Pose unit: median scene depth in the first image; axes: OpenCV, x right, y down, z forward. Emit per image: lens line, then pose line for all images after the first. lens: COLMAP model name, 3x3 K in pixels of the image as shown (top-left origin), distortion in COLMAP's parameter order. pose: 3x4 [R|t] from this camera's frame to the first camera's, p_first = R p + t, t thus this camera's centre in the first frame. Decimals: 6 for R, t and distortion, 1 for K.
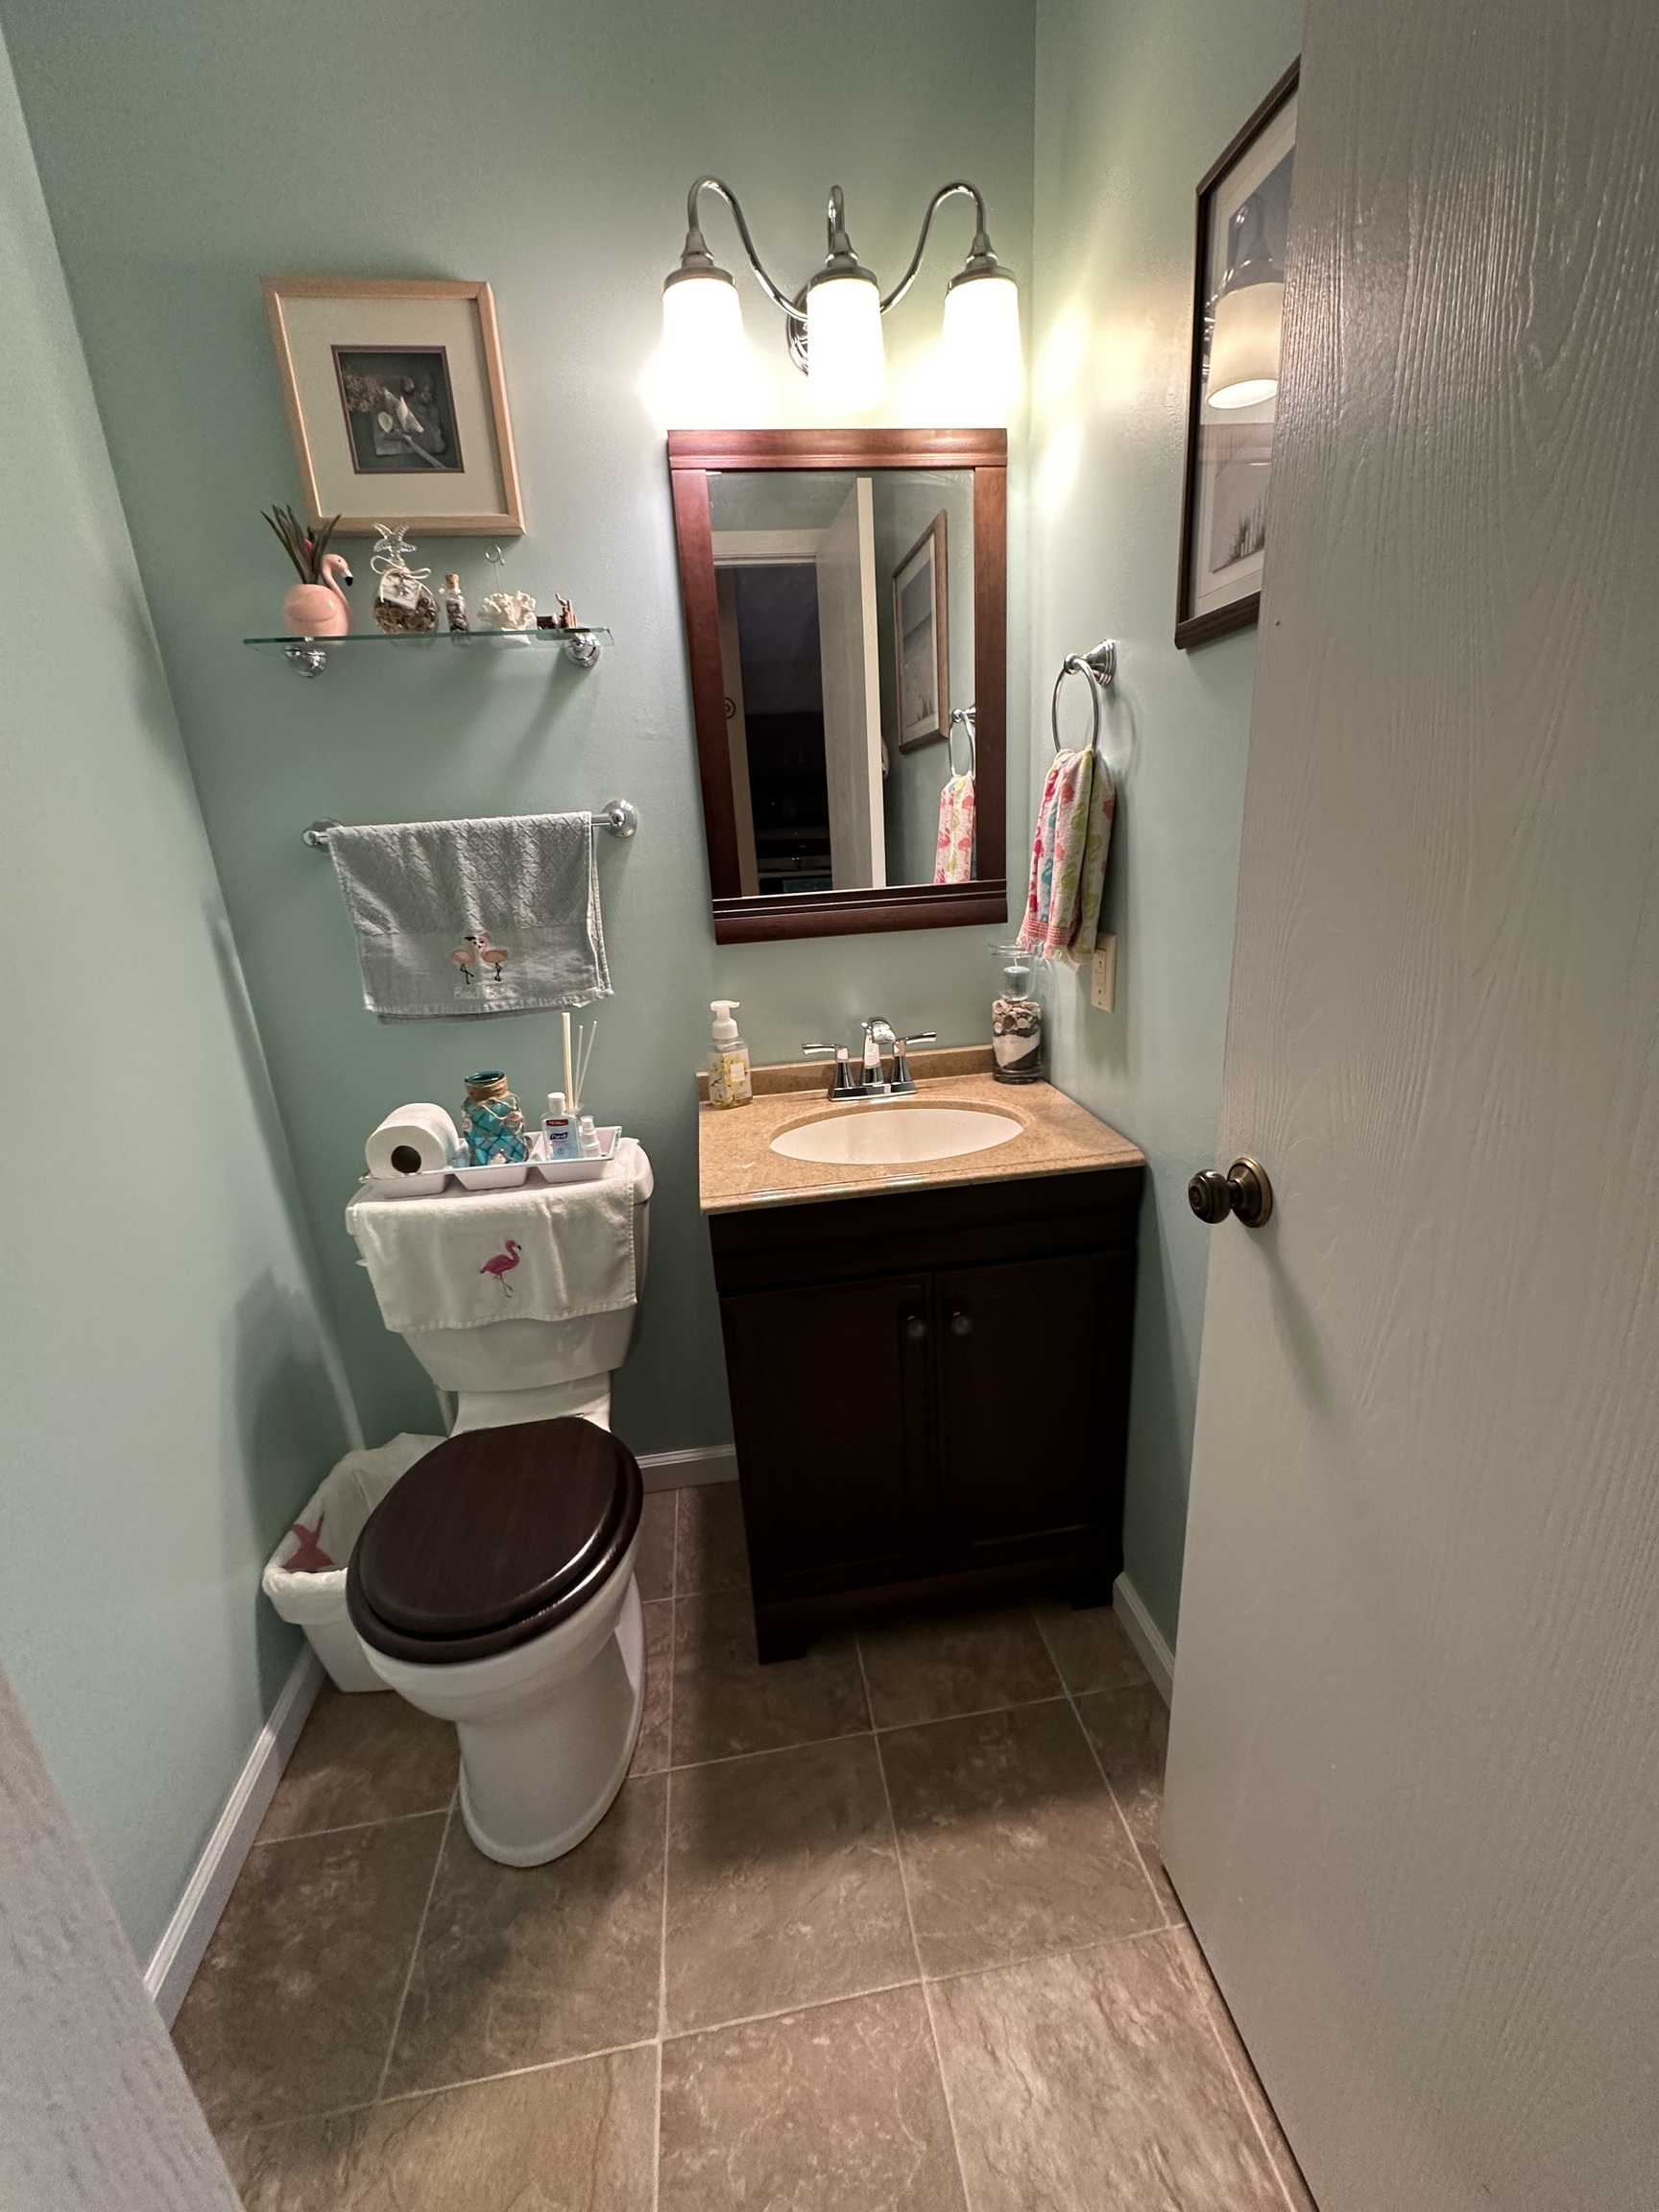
lens RADIAL K [[879.5, 0, 829.5], [0, 879.5, 1106.0], [0, 0, 1]] dist [-0.001932, 0.000543]
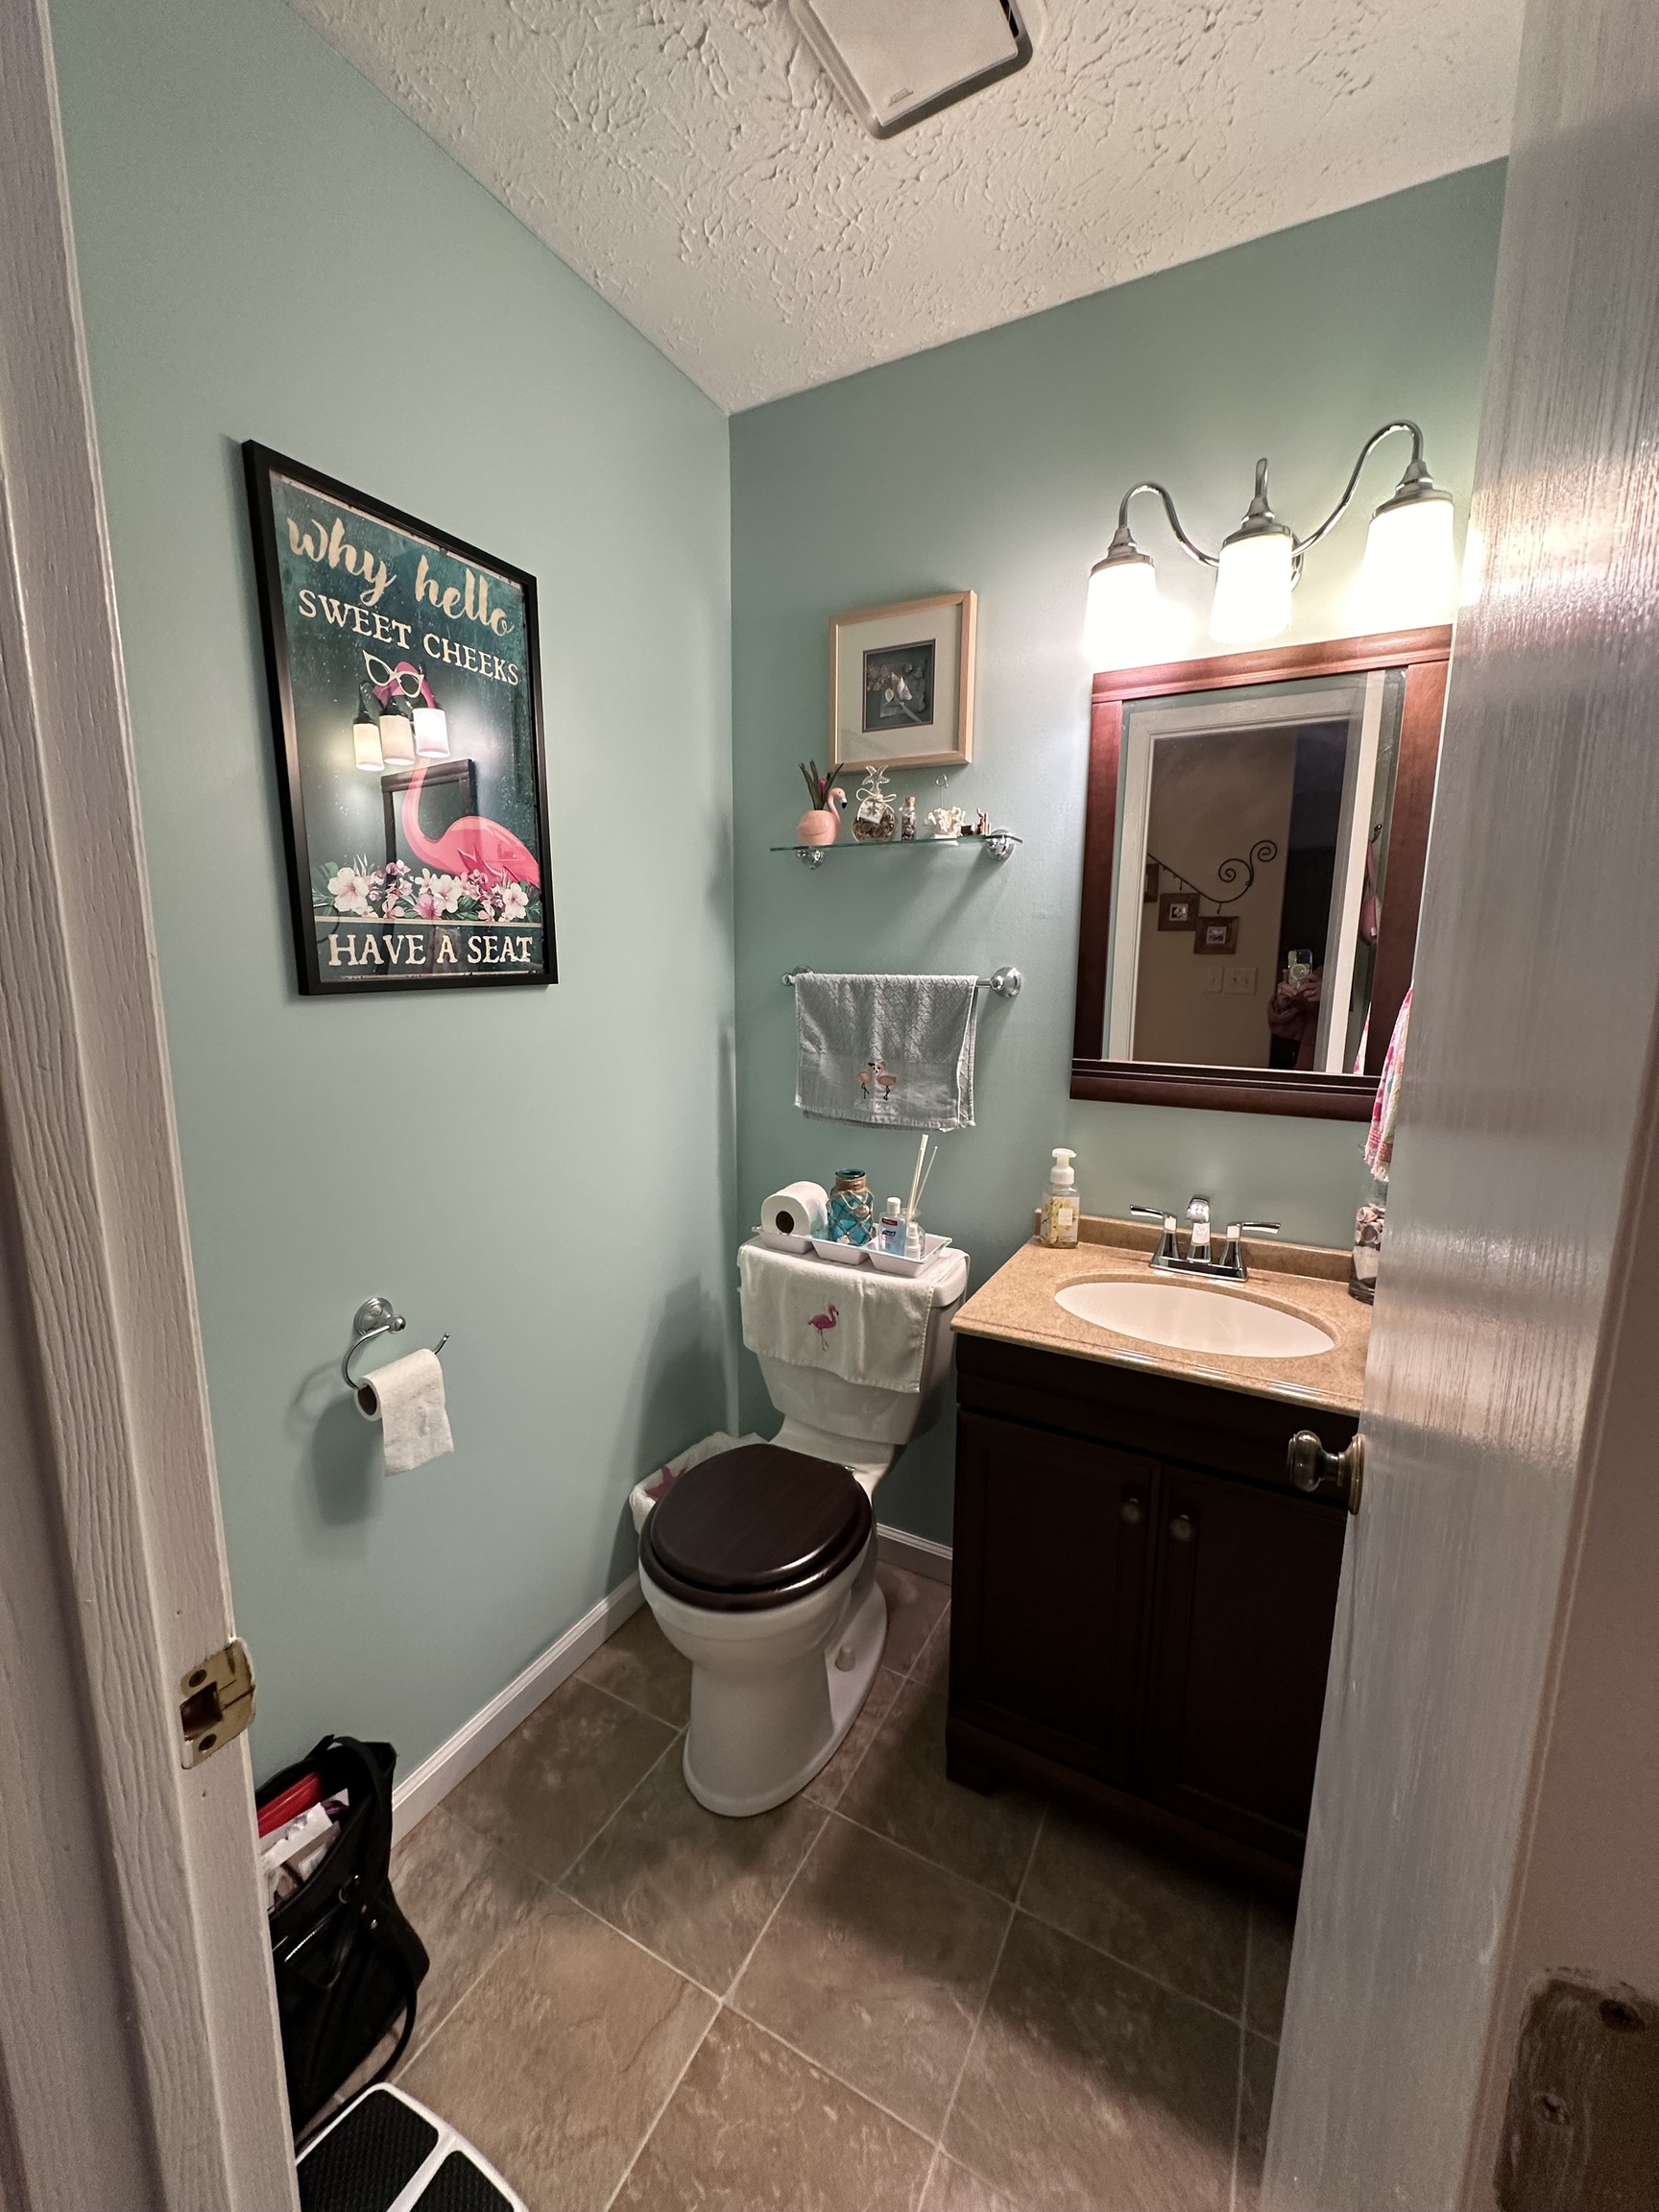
lens RADIAL K [[880.8, 0, 829.5], [0, 880.8, 1106.0], [0, 0, 1]] dist [0.002633, 0.000576]
pose [[0.803557, 0.163341, -0.572378, 0.293740], [-0.229816, 0.972184, -0.045203, -0.062886], [0.549073, 0.167865, 0.818743, -0.070090]]
